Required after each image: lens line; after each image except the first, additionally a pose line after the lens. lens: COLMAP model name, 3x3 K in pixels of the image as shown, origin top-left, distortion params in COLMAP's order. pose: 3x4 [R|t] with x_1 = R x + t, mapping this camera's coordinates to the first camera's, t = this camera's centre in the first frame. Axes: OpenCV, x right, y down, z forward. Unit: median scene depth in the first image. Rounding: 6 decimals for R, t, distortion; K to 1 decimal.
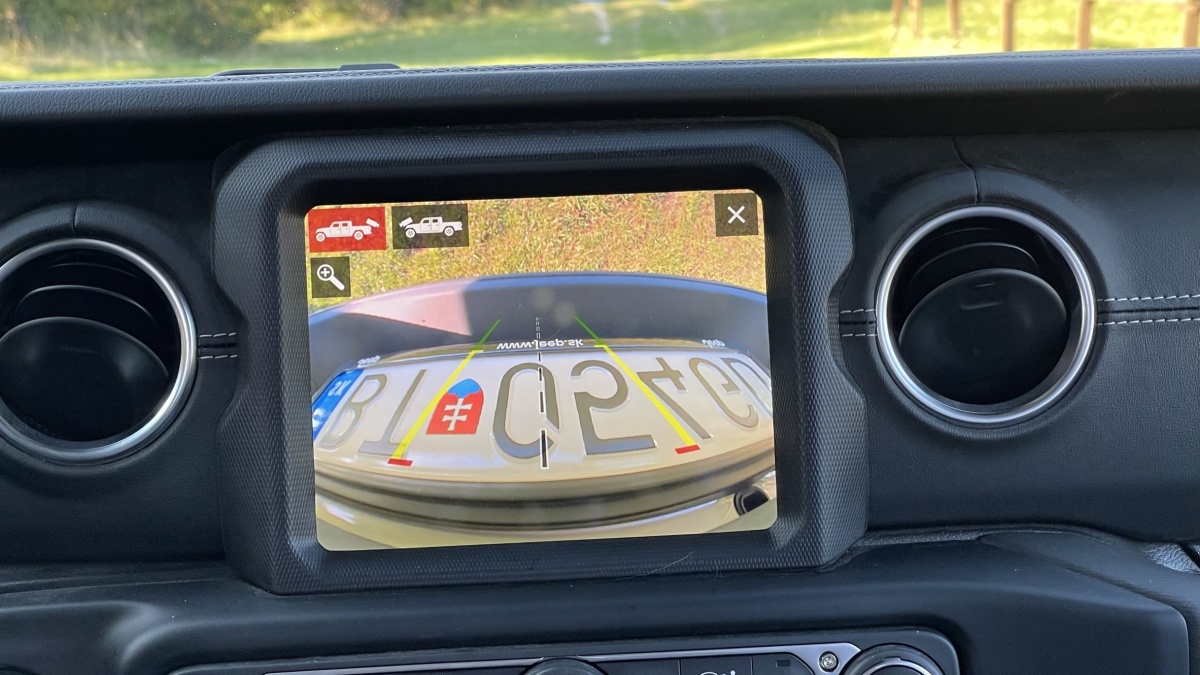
lens RADIAL K [[2198.4, 0, 613.3], [0, 2198.4, 313.0], [0, 0, 1]] dist [0.142658, 0.000000]
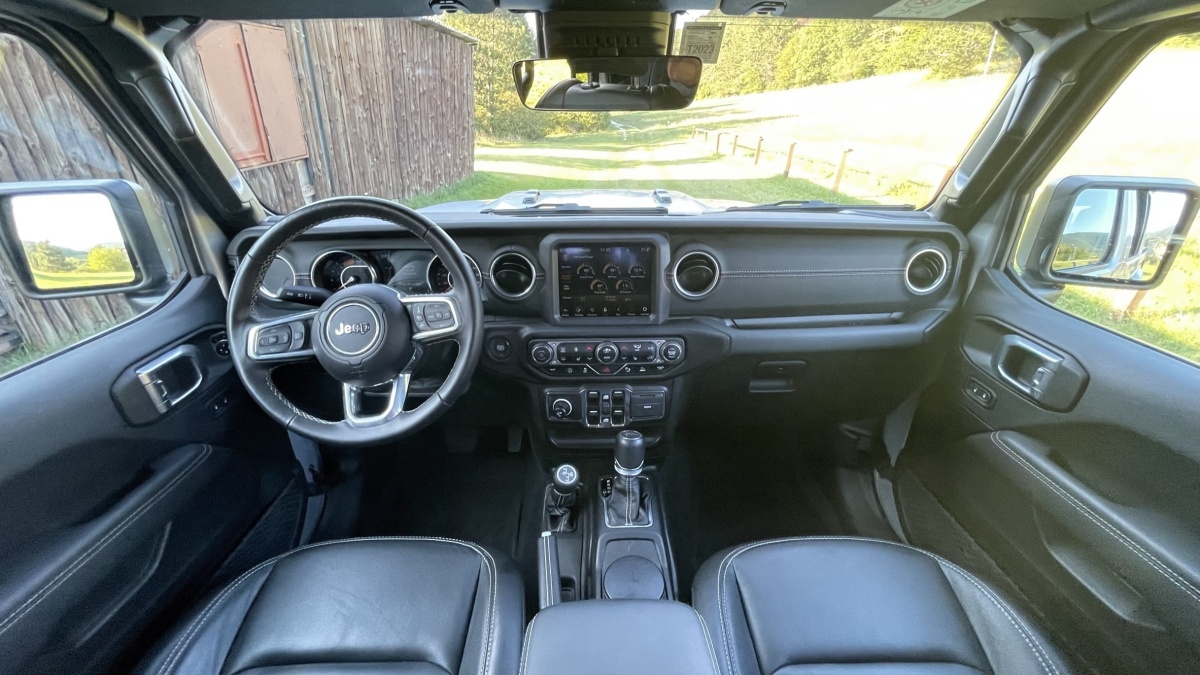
lens RADIAL K [[479.8, 0, 603.2], [0, 479.8, 329.9], [0, 0, 1]] dist [0.012940, -0.000543]
pose [[0.998470, 0.043050, -0.034711, 0.005421], [-0.032587, 0.965150, 0.259661, -0.152345], [0.044680, -0.258133, 0.965076, -0.069157]]
